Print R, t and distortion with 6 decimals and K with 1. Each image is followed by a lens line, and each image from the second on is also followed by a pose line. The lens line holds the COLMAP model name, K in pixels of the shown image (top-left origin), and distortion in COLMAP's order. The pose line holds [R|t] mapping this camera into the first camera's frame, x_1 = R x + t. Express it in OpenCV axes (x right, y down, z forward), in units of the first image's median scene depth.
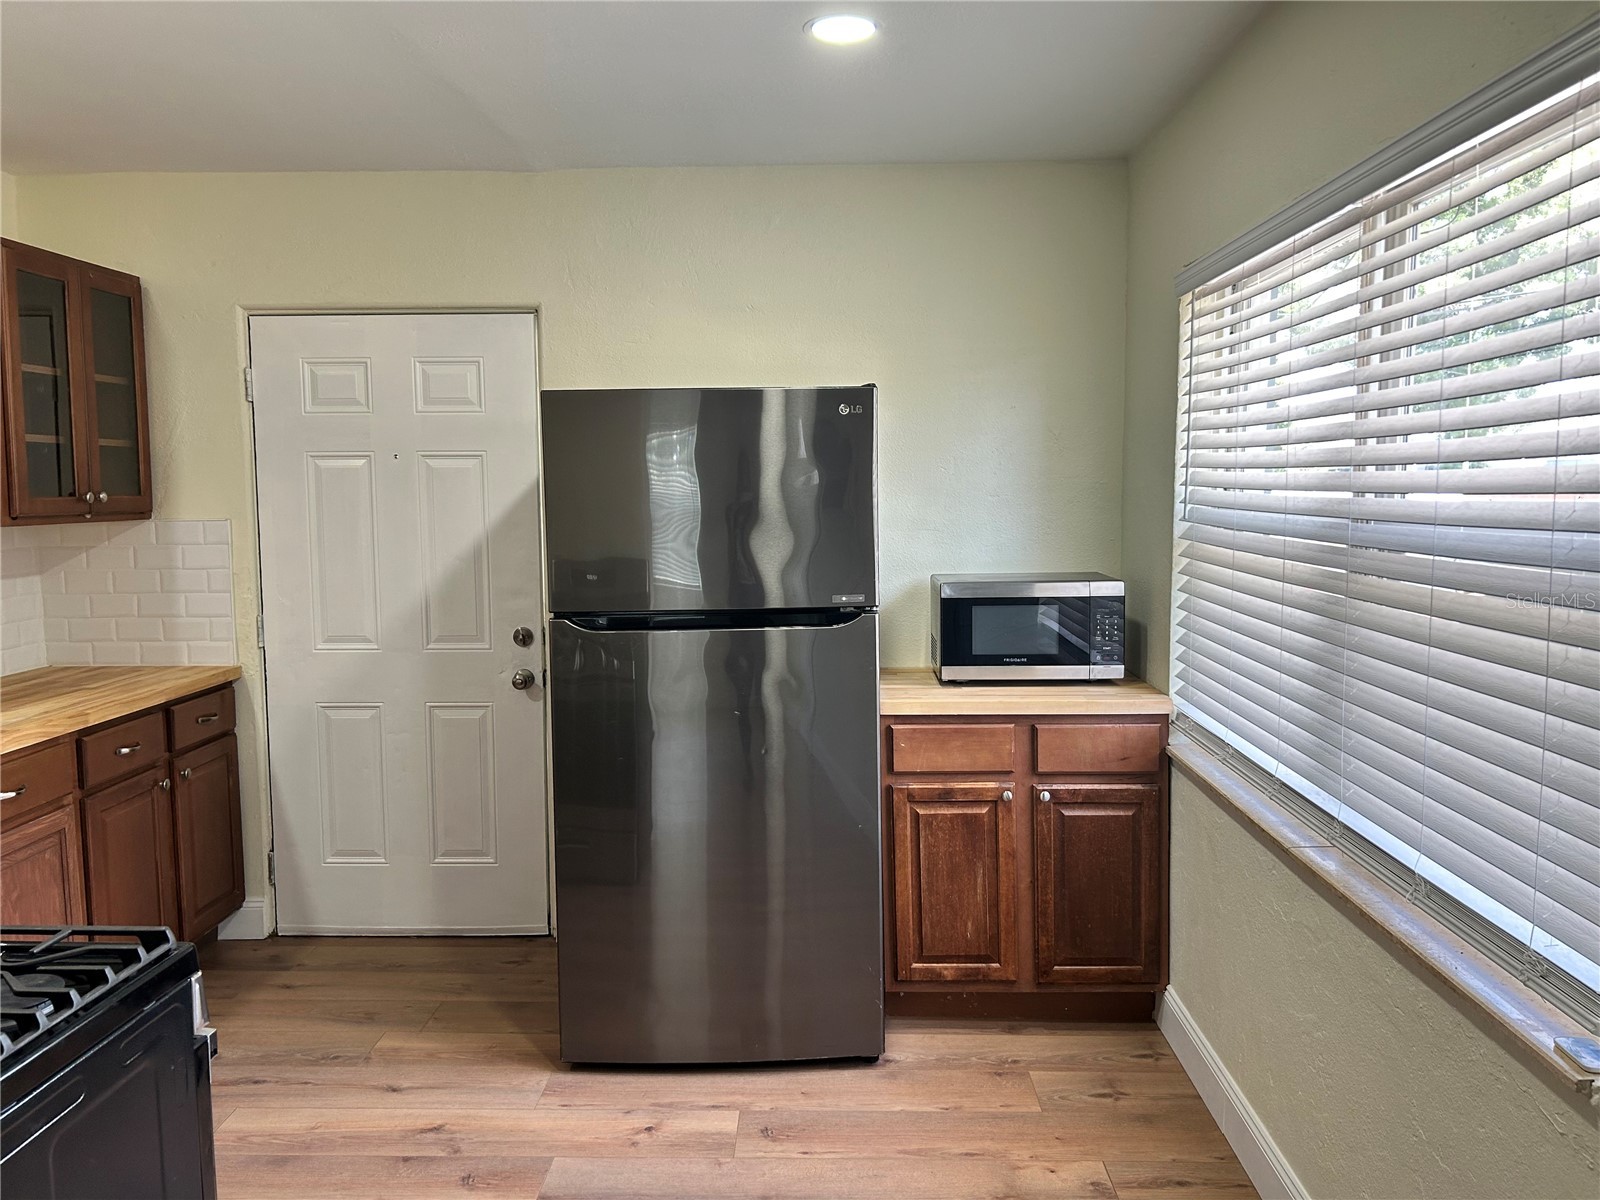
lens RADIAL K [[1241.6, 0, 793.4], [0, 1241.6, 579.1], [0, 0, 1]] dist [0.127648, -0.140551]
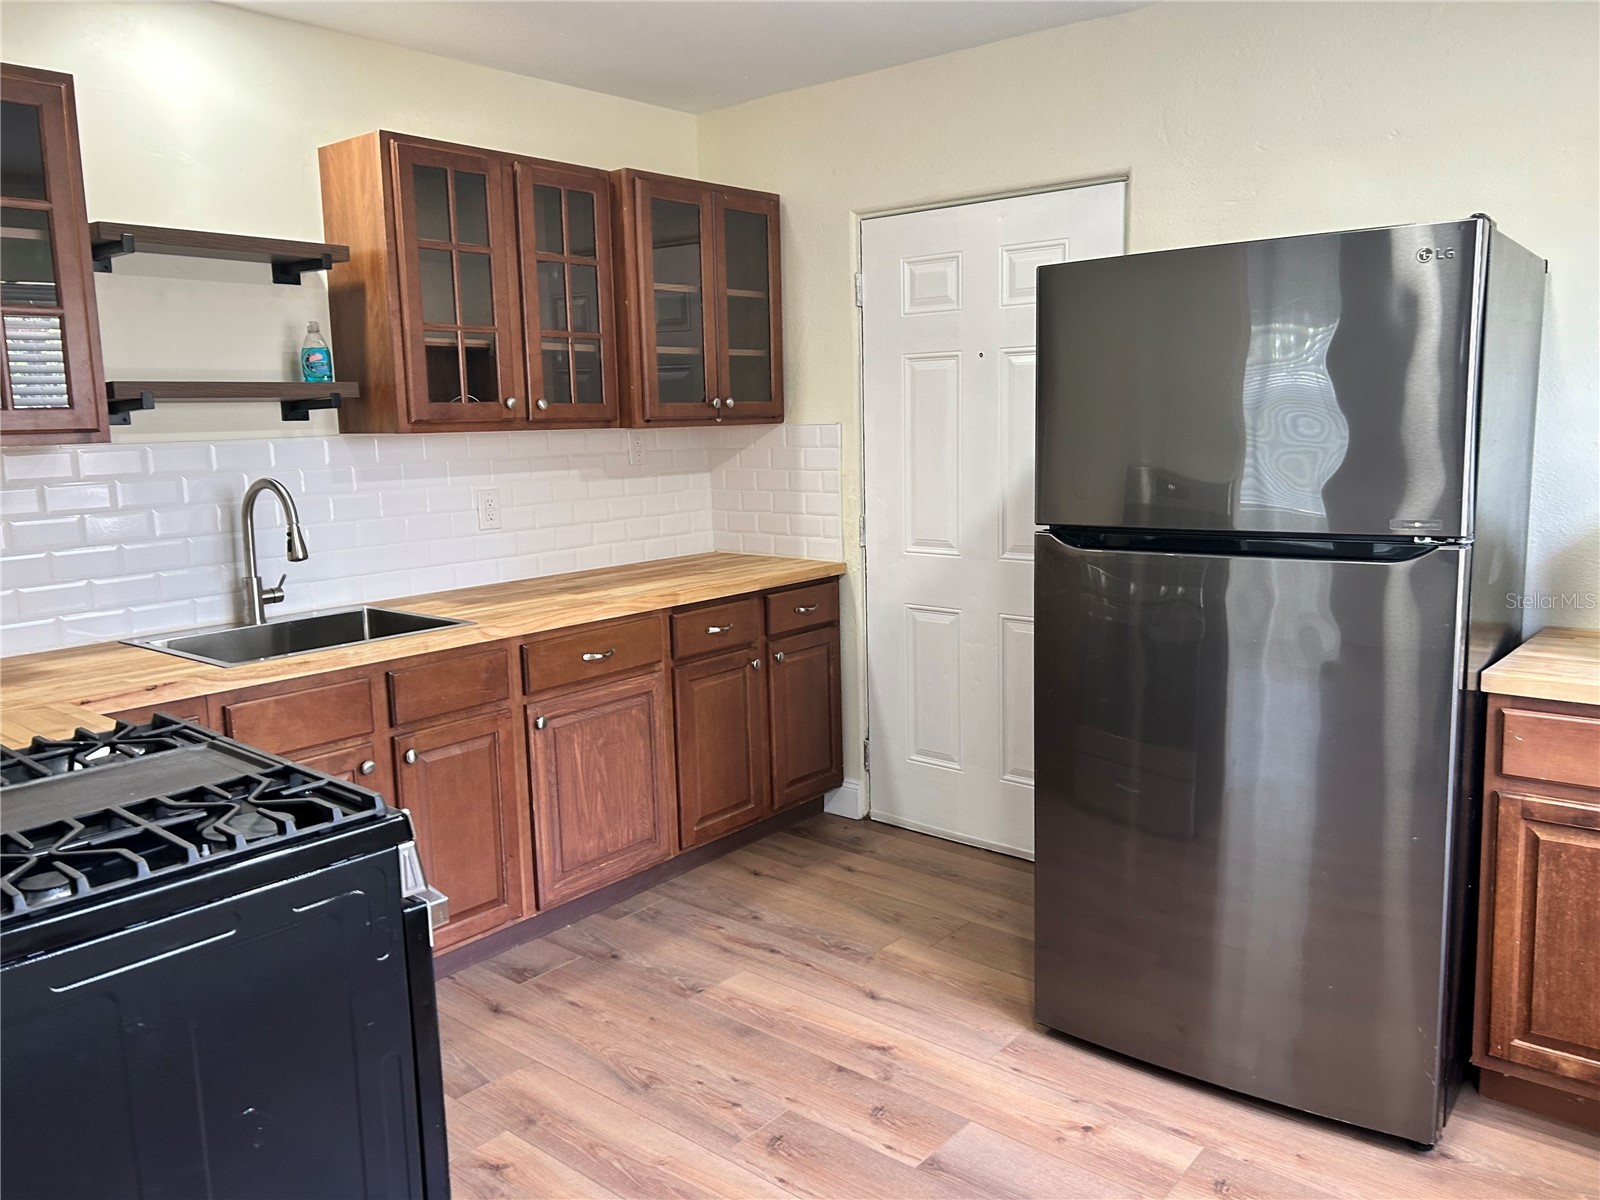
lens RADIAL K [[1241.6, 0, 793.4], [0, 1241.6, 579.1], [0, 0, 1]] dist [0.127648, -0.140551]
pose [[0.788566, 0.076487, -0.610175, 0.188668], [-0.032375, 0.996022, 0.083013, -0.002663], [0.614097, -0.045707, 0.787906, 0.179052]]
